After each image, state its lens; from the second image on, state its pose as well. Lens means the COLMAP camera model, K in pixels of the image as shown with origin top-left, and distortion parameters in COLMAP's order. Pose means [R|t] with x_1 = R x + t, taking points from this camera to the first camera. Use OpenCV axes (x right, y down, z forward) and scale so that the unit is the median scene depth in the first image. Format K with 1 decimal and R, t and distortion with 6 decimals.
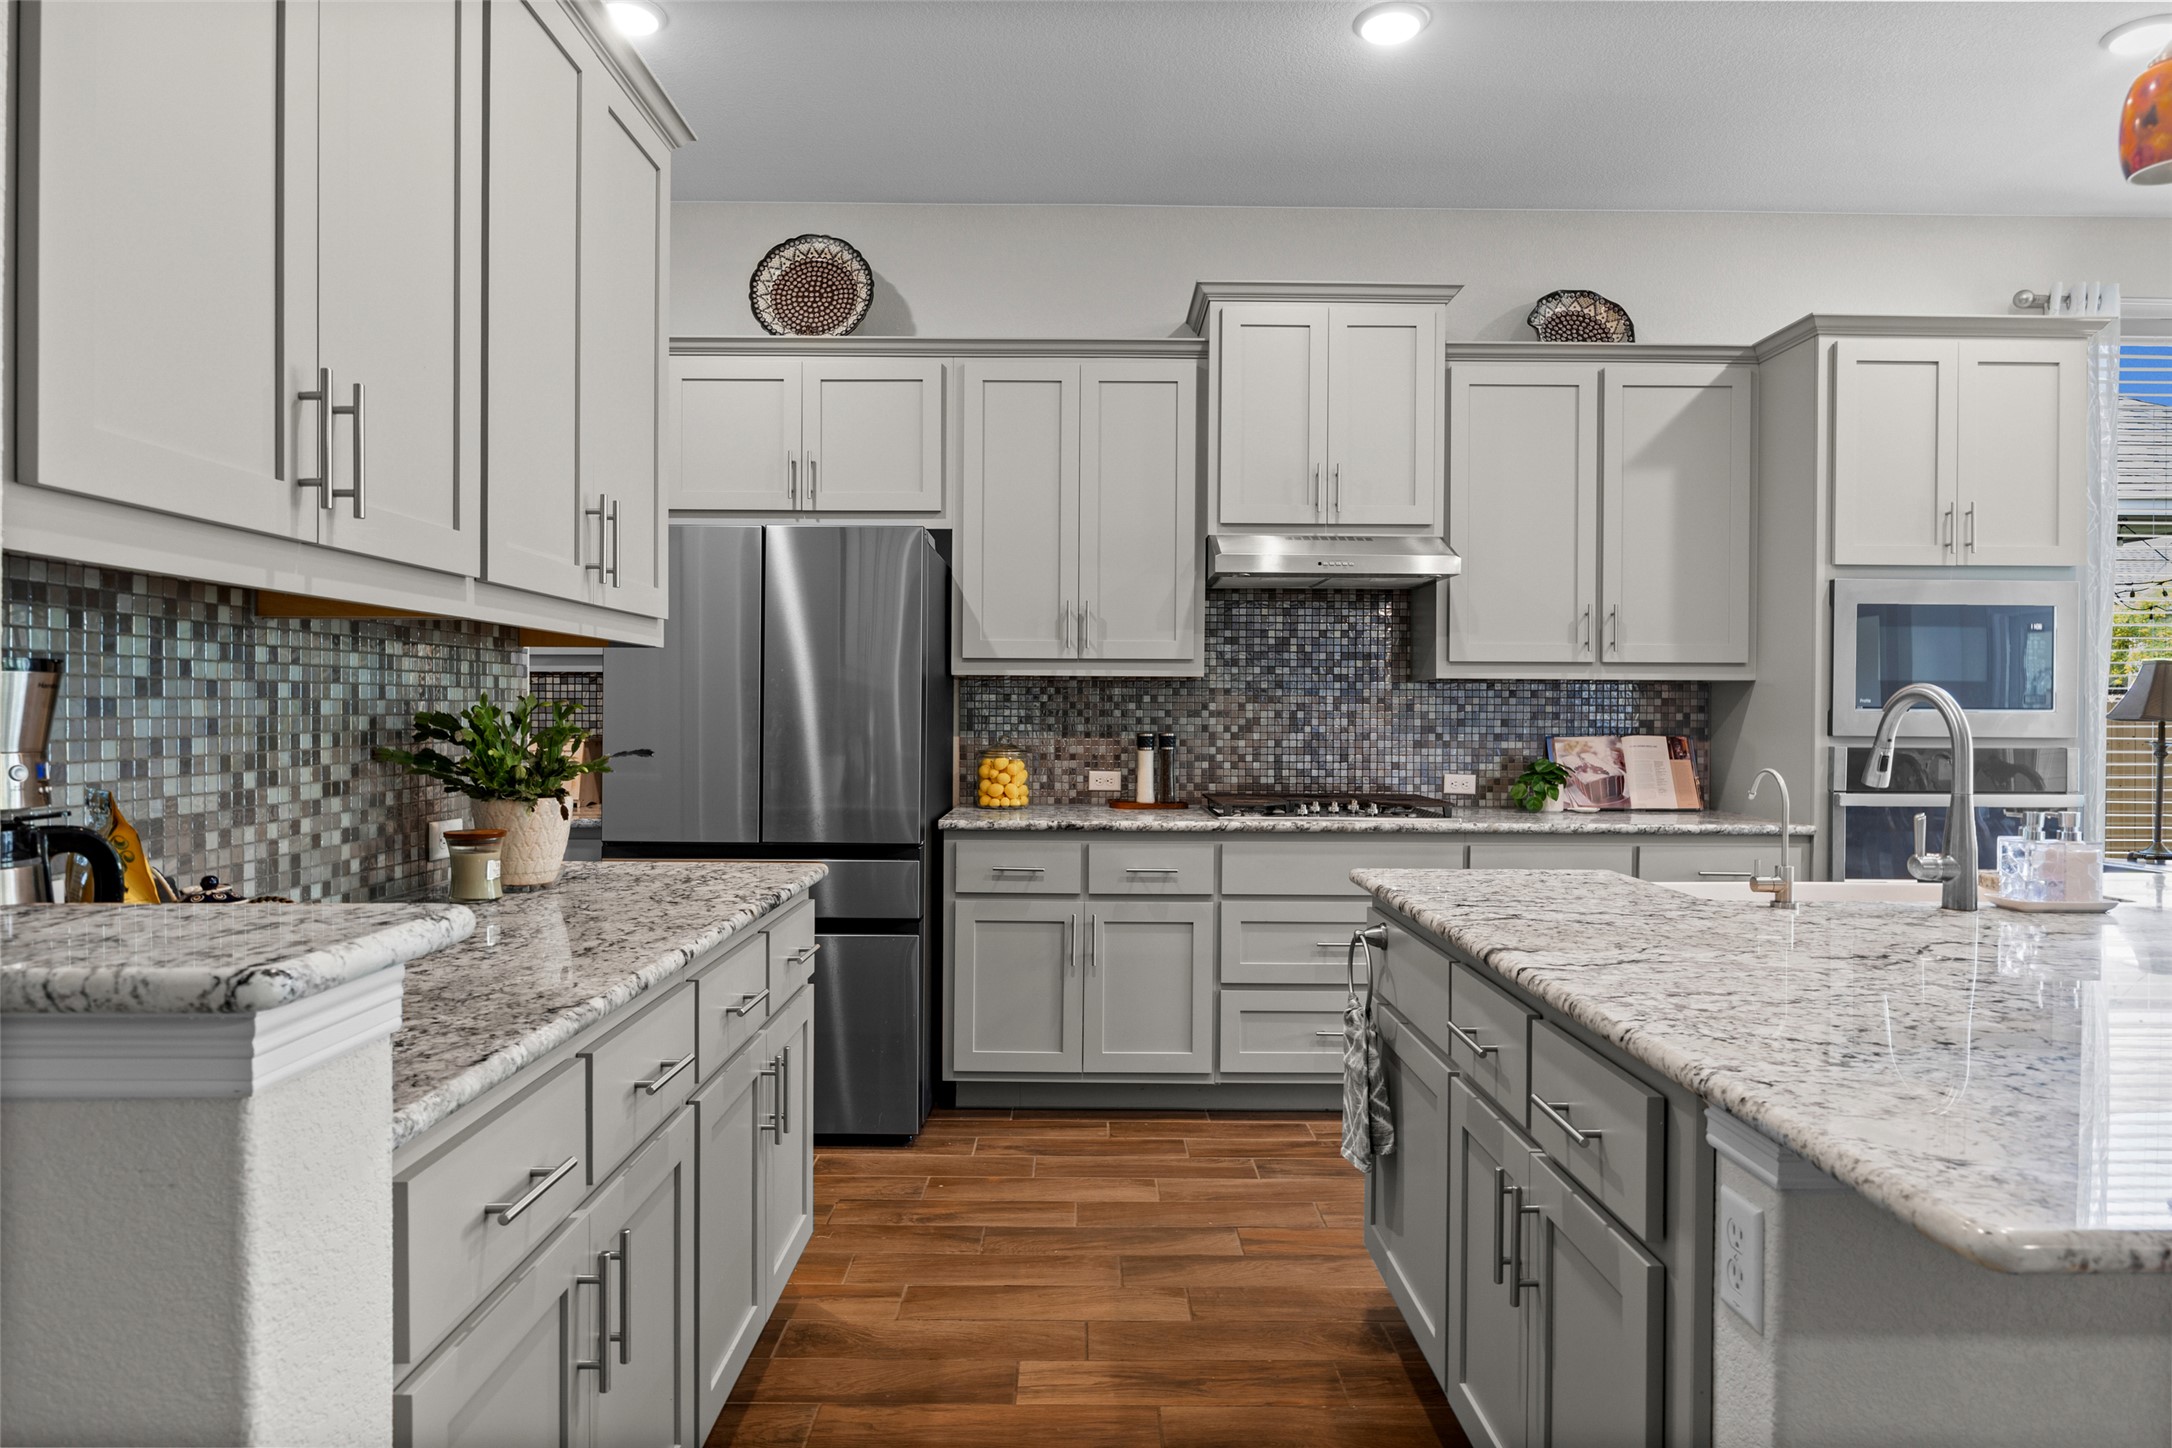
lens RADIAL K [[1265.3, 0, 1093.9], [0, 1265.3, 720.4], [0, 0, 1]] dist [-0.006152, -0.000903]
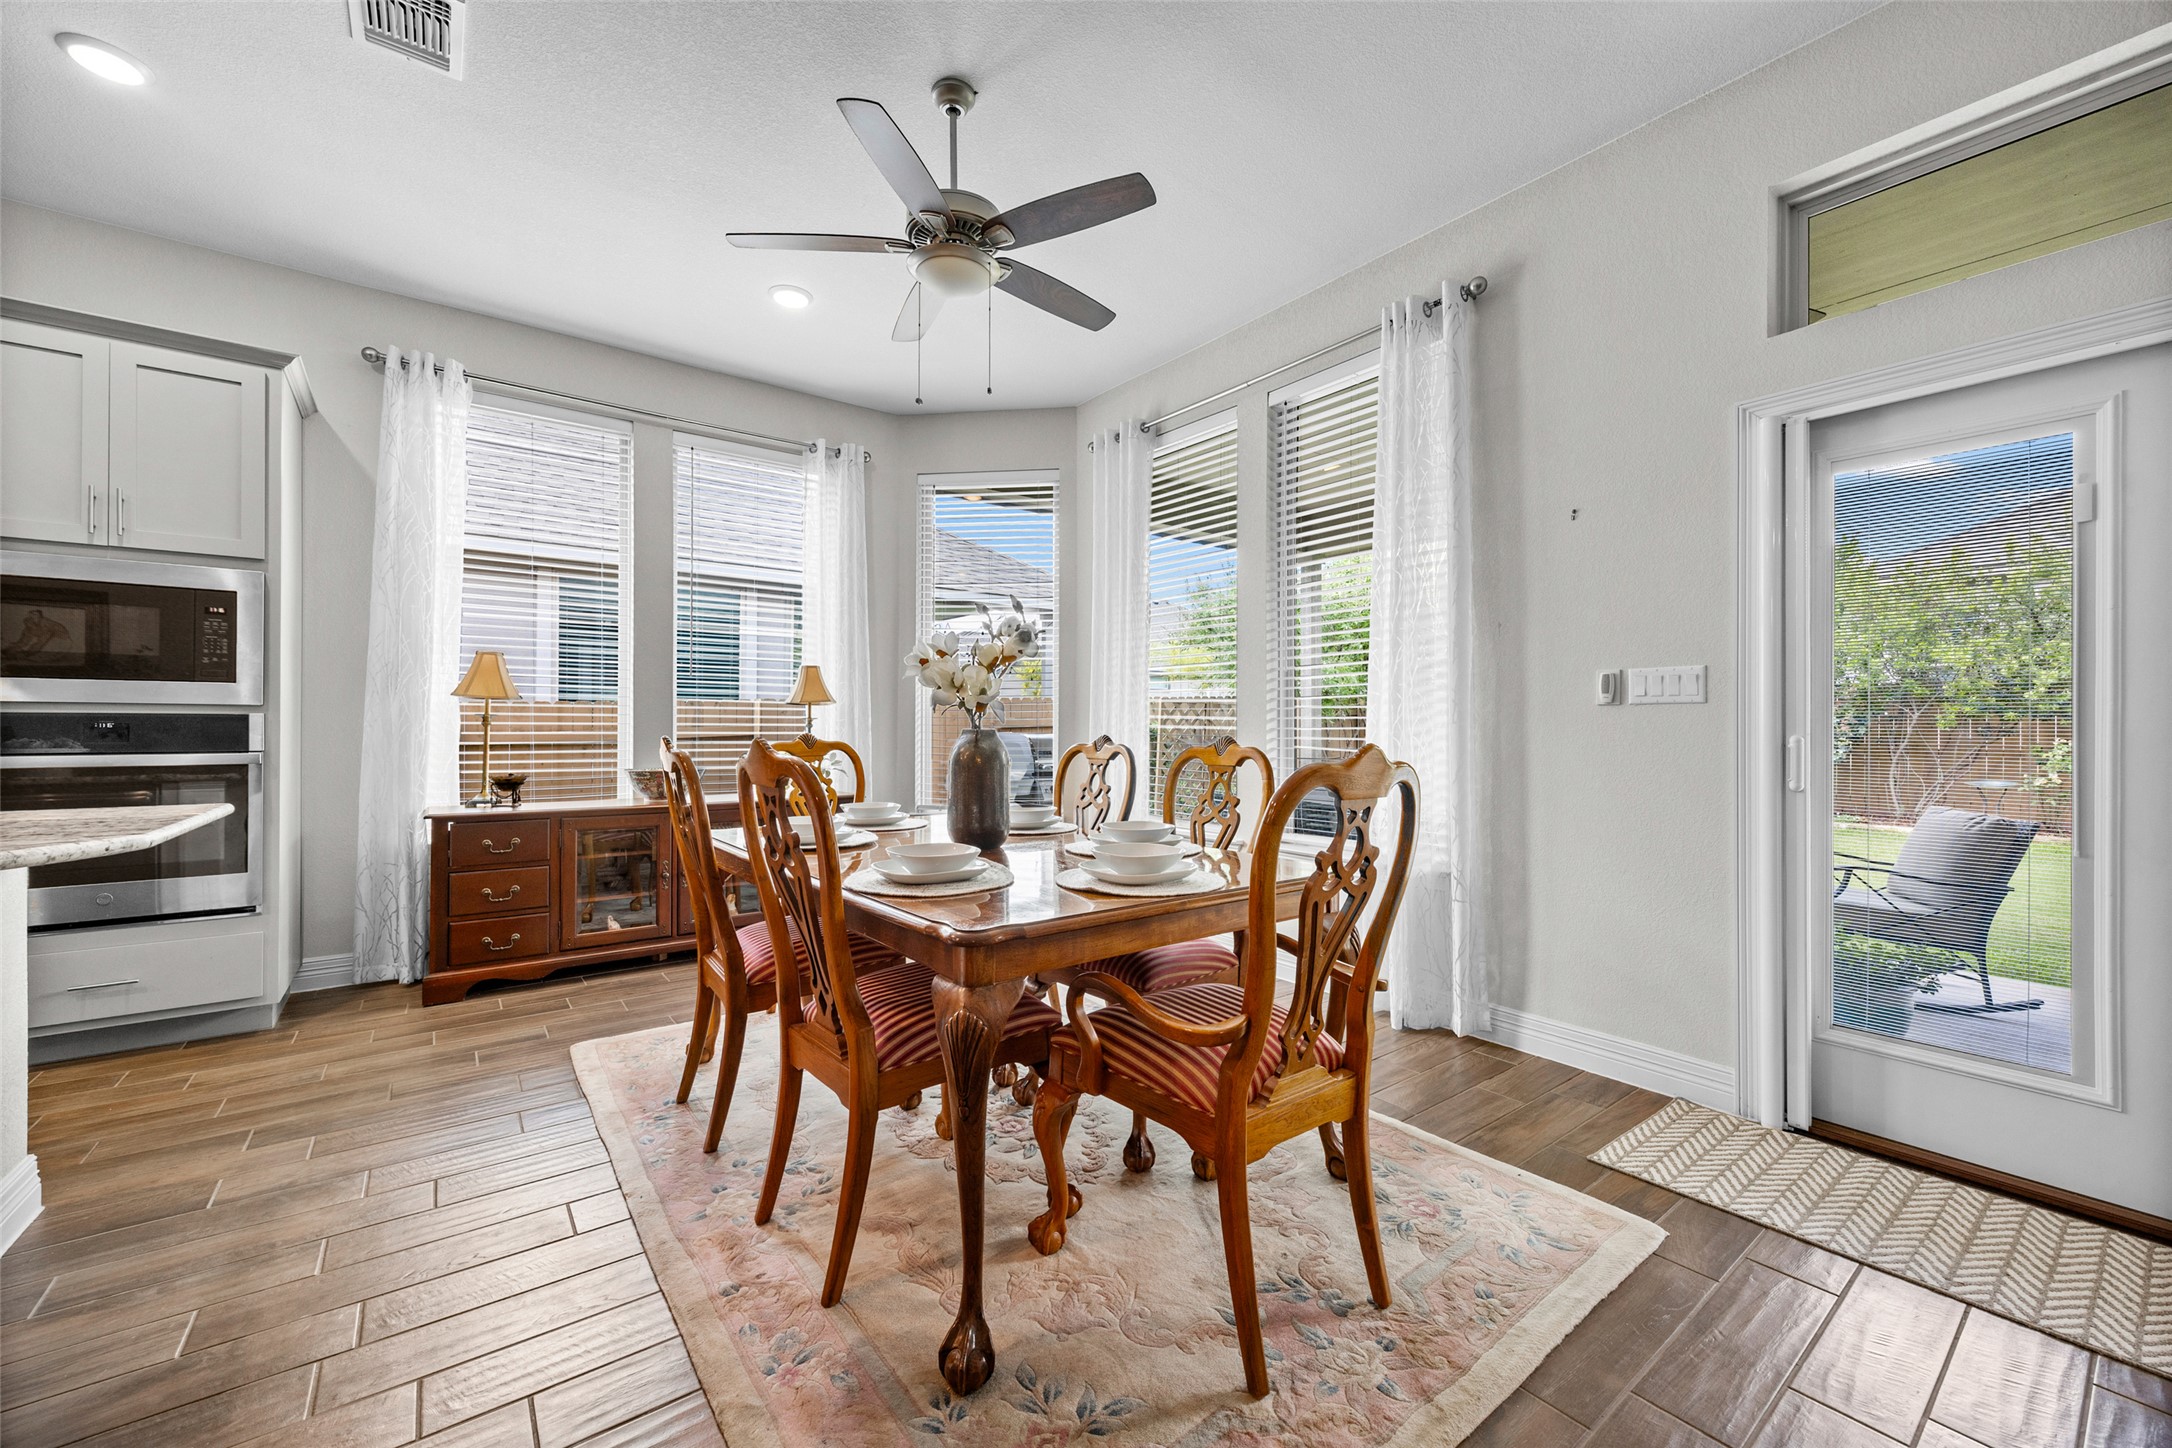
lens RADIAL K [[833.7, 0, 1077.8], [0, 833.7, 719.0], [0, 0, 1]] dist [-0.006401, 0.000702]
pose [[0.795360, -0.006737, 0.606099, 0.793087], [0.017449, 0.999778, -0.011785, 0.042661], [-0.605886, 0.019949, 0.795302, -0.063138]]
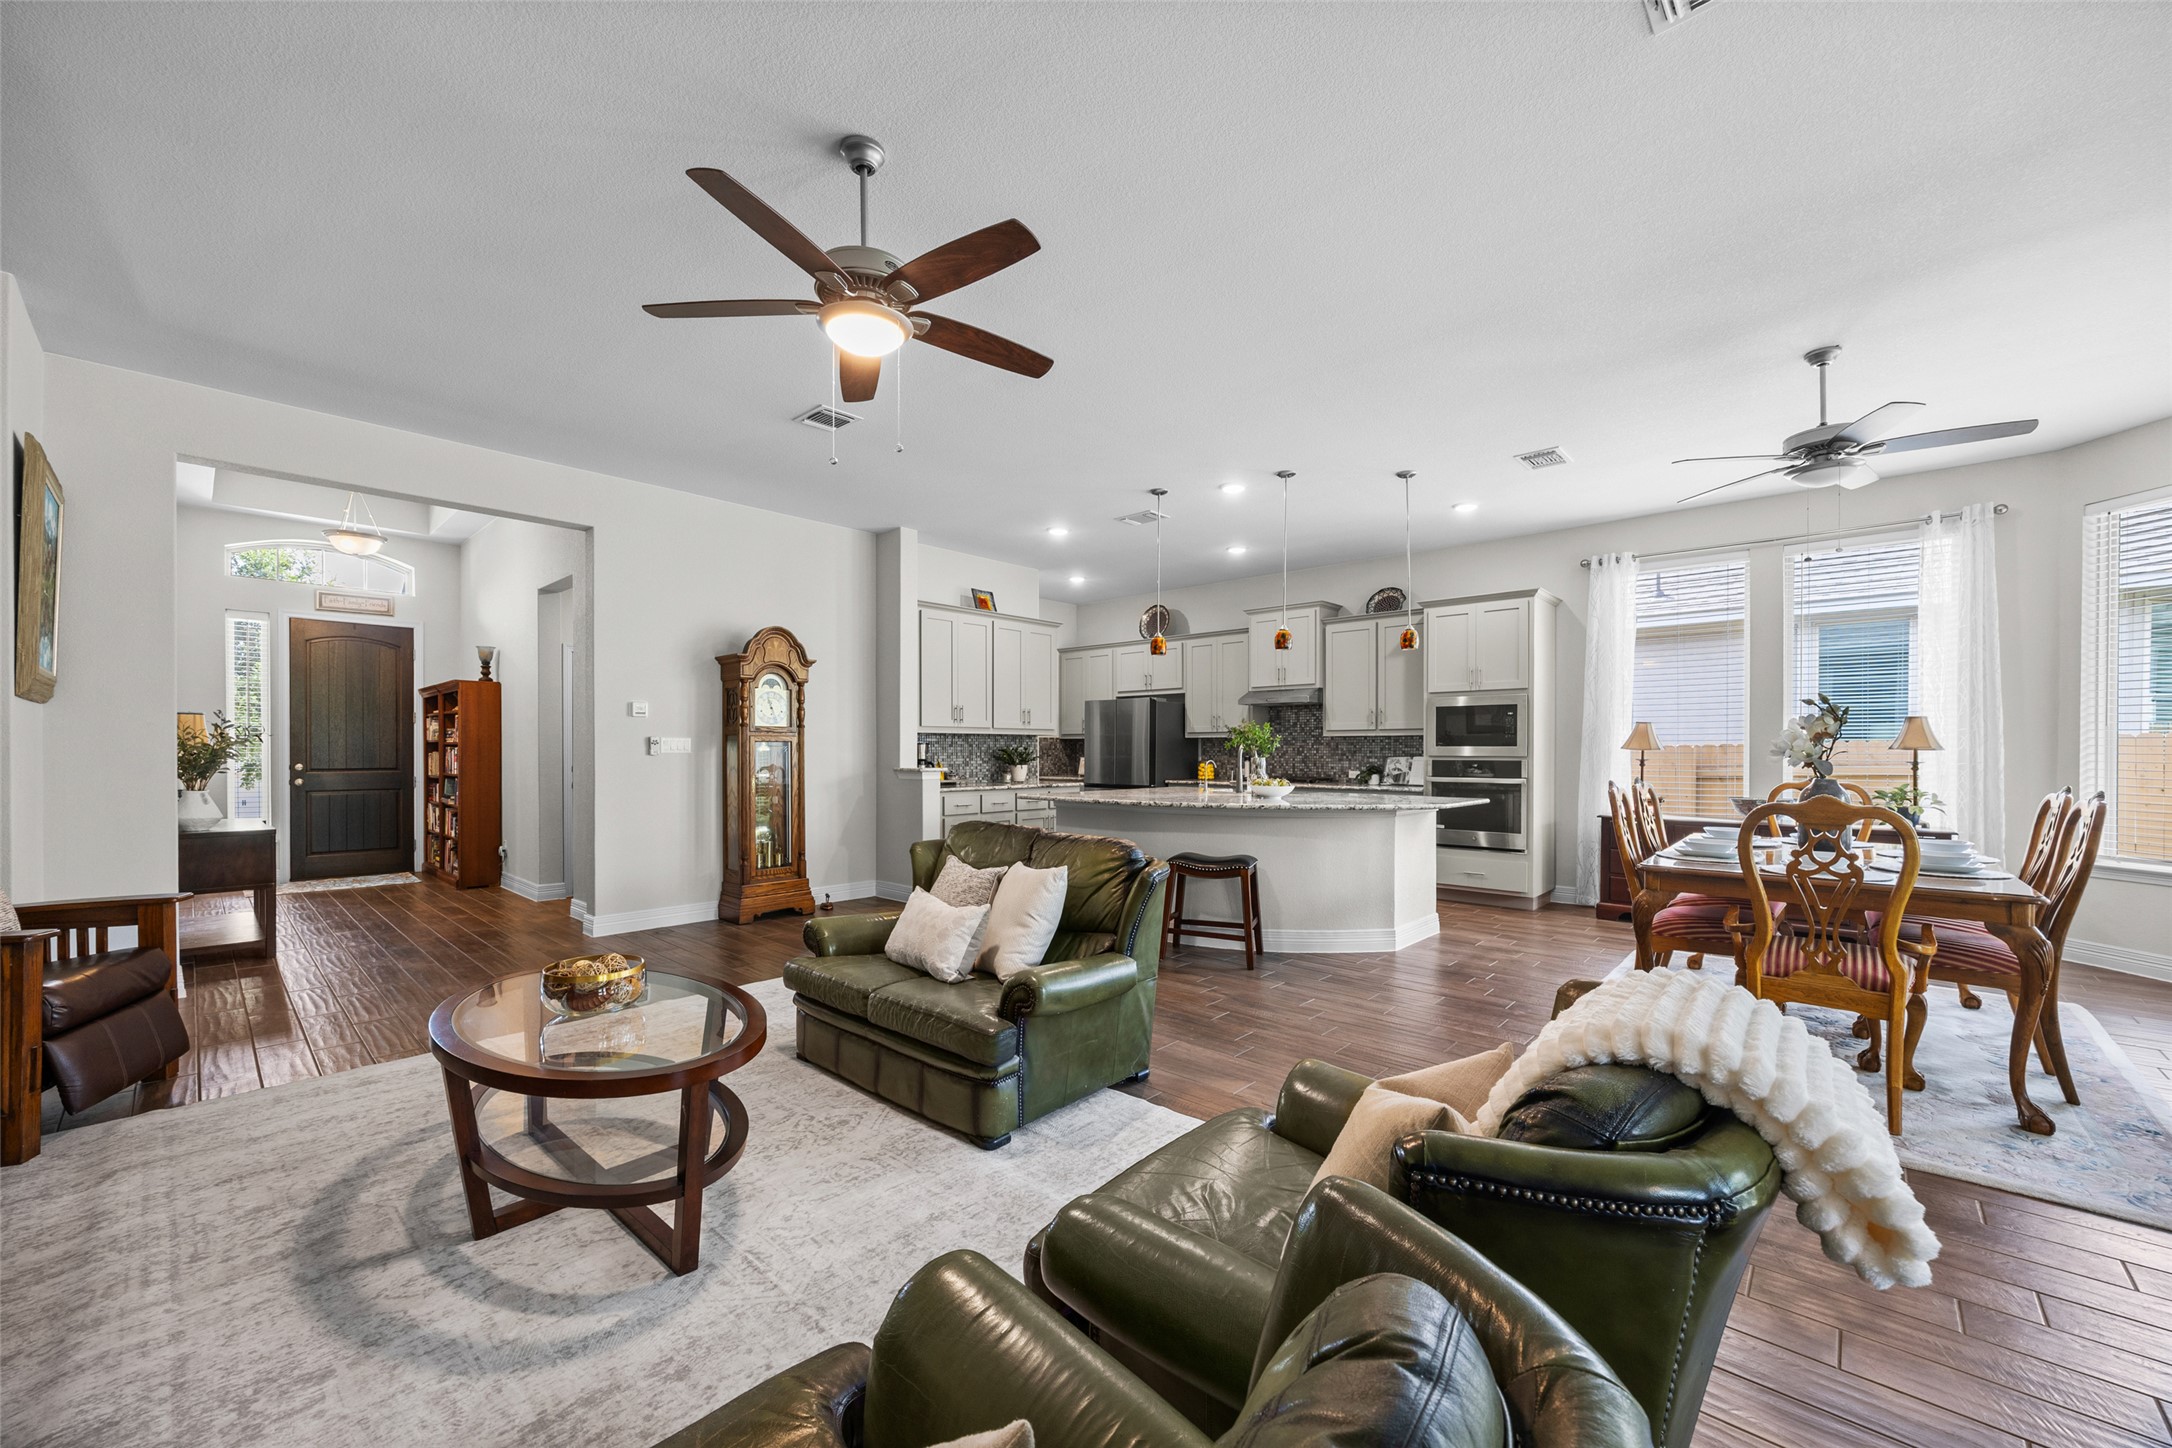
lens RADIAL K [[833.7, 0, 1105.3], [0, 833.7, 764.1], [0, 0, 1]] dist [-0.006401, 0.000702]
pose [[0.738571, 0.006091, -0.674148, 1.107705], [-0.000707, 0.999966, 0.008261, 0.014207], [0.674175, -0.005625, 0.738550, -0.683129]]
